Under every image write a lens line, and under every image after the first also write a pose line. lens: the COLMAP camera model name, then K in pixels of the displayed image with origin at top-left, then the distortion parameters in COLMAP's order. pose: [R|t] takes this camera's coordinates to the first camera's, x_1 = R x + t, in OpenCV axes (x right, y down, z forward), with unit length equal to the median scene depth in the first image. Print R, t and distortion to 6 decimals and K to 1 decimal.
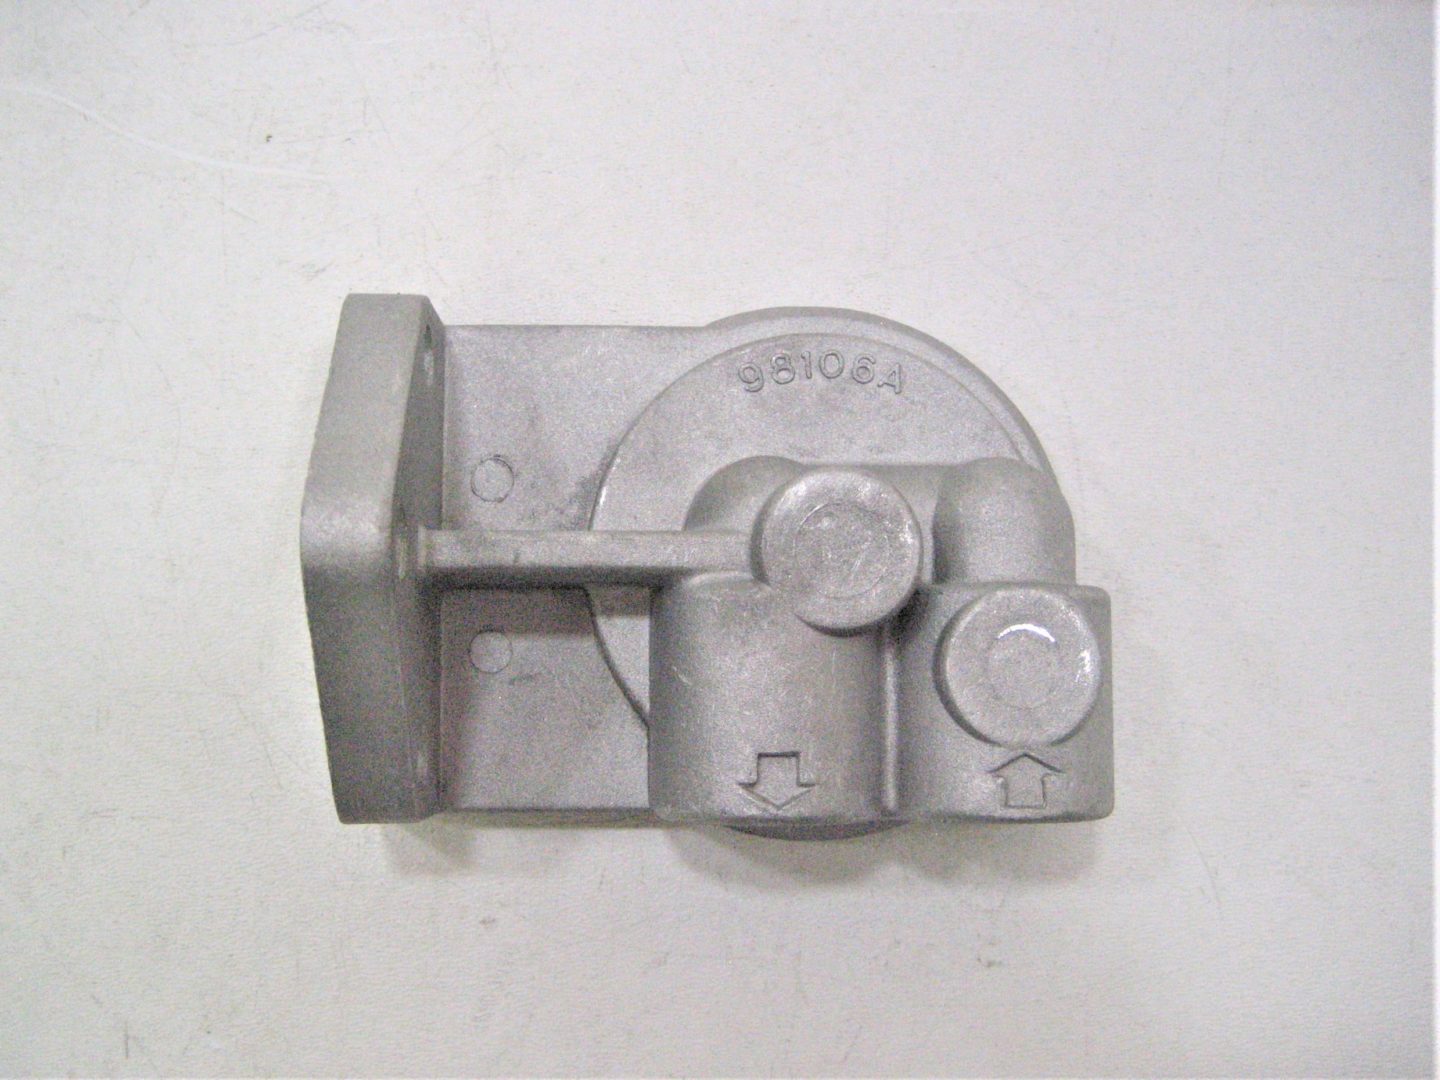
lens RADIAL K [[1451.0, 0, 707.3], [0, 1451.0, 544.7], [0, 0, 1]] dist [-0.067973, 0.000000]
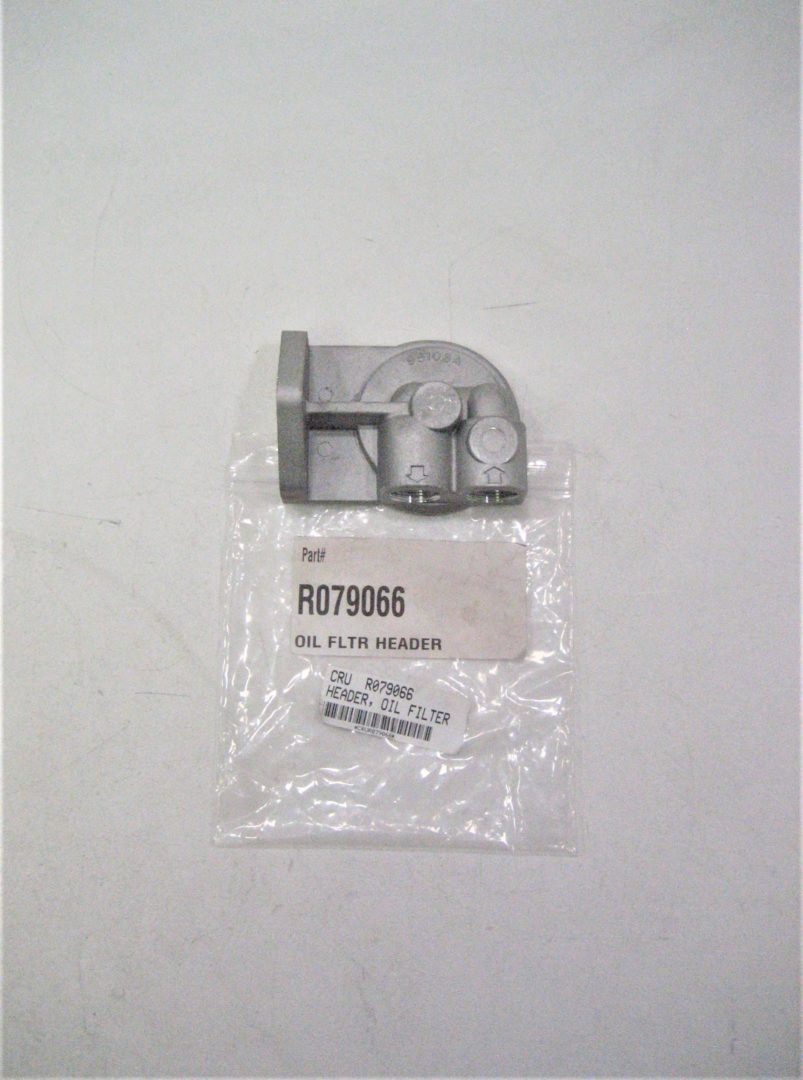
lens RADIAL K [[1088.2, 0, 406.3], [0, 1088.2, 536.9], [0, 0, 1]] dist [-0.067973, 0.000000]
pose [[0.999904, -0.005582, -0.012680, 0.051624], [0.004355, 0.995480, -0.094867, 0.500576], [0.013153, 0.094803, 0.995409, -1.320599]]
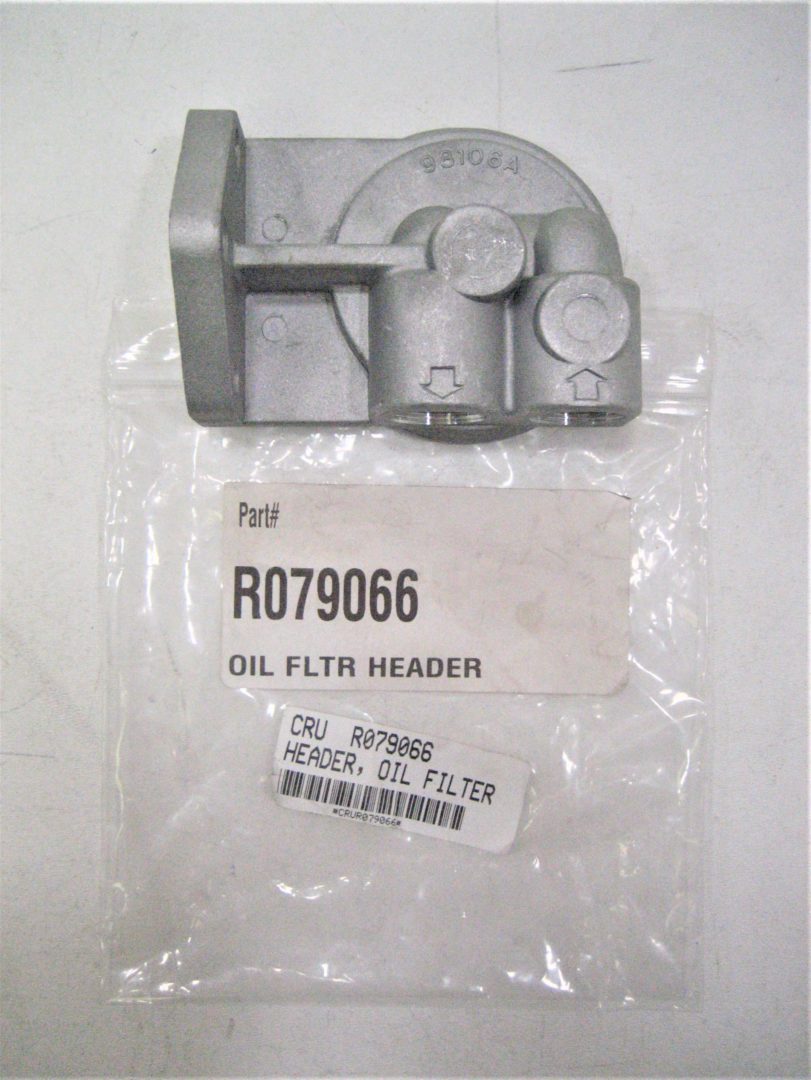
lens RADIAL K [[1088.2, 0, 409.4], [0, 1088.2, 500.0], [0, 0, 1]] dist [-0.067973, 0.000000]
pose [[0.999919, -0.005456, -0.011530, 0.022160], [0.005977, 0.998938, 0.045687, 0.228654], [0.011269, -0.045752, 0.998889, -0.288153]]
